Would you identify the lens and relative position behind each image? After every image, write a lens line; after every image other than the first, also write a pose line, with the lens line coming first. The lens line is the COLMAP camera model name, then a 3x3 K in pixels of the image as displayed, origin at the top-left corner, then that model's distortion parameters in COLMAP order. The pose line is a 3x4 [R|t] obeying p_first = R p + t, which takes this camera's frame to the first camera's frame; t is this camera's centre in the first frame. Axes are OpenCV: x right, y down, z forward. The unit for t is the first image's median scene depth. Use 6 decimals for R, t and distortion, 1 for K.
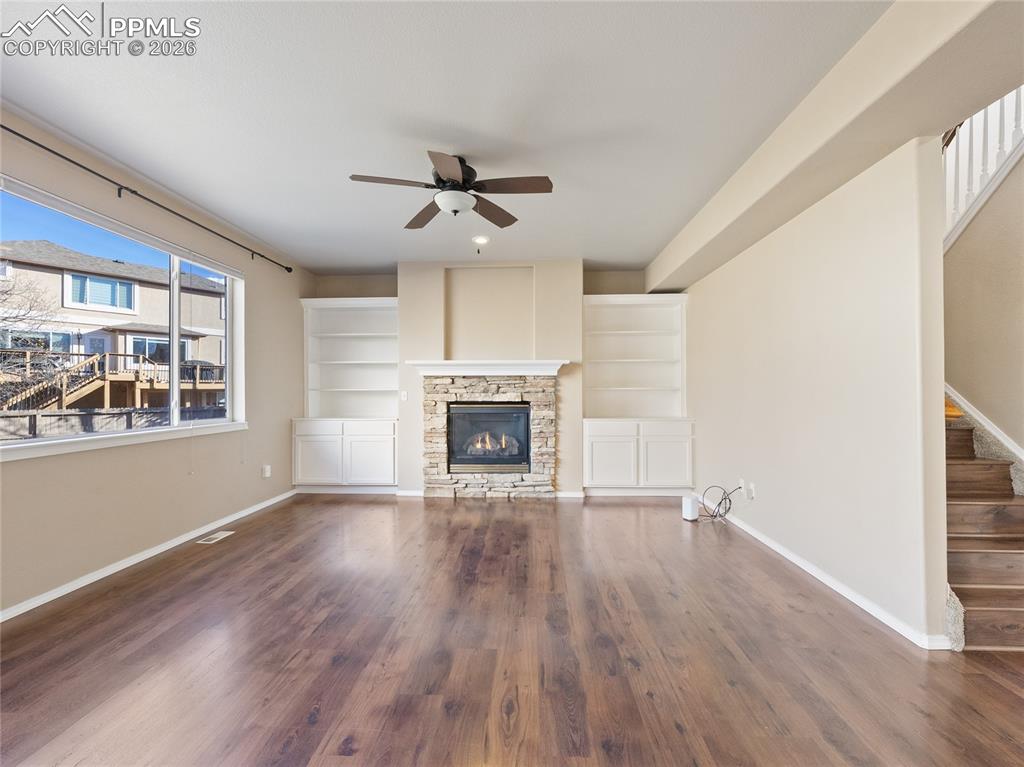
lens RADIAL K [[452.2, 0, 508.8], [0, 452.2, 389.9], [0, 0, 1]] dist [-0.002319, -0.000031]
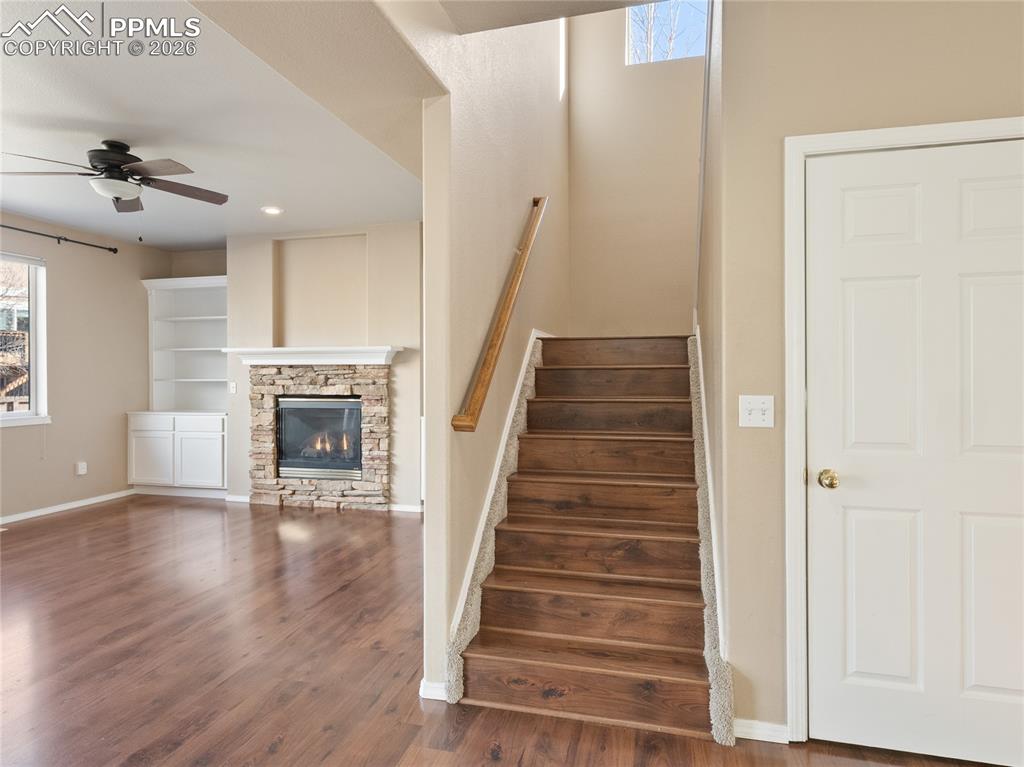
lens RADIAL K [[600.0, 0, 510.5], [0, 600.0, 371.4], [0, 0, 1]] dist [-0.000859, -0.000801]
pose [[0.979017, -0.001530, -0.203774, 0.544366], [0.001739, 0.999998, 0.000847, -0.018968], [0.203772, -0.001184, 0.979018, -0.034123]]
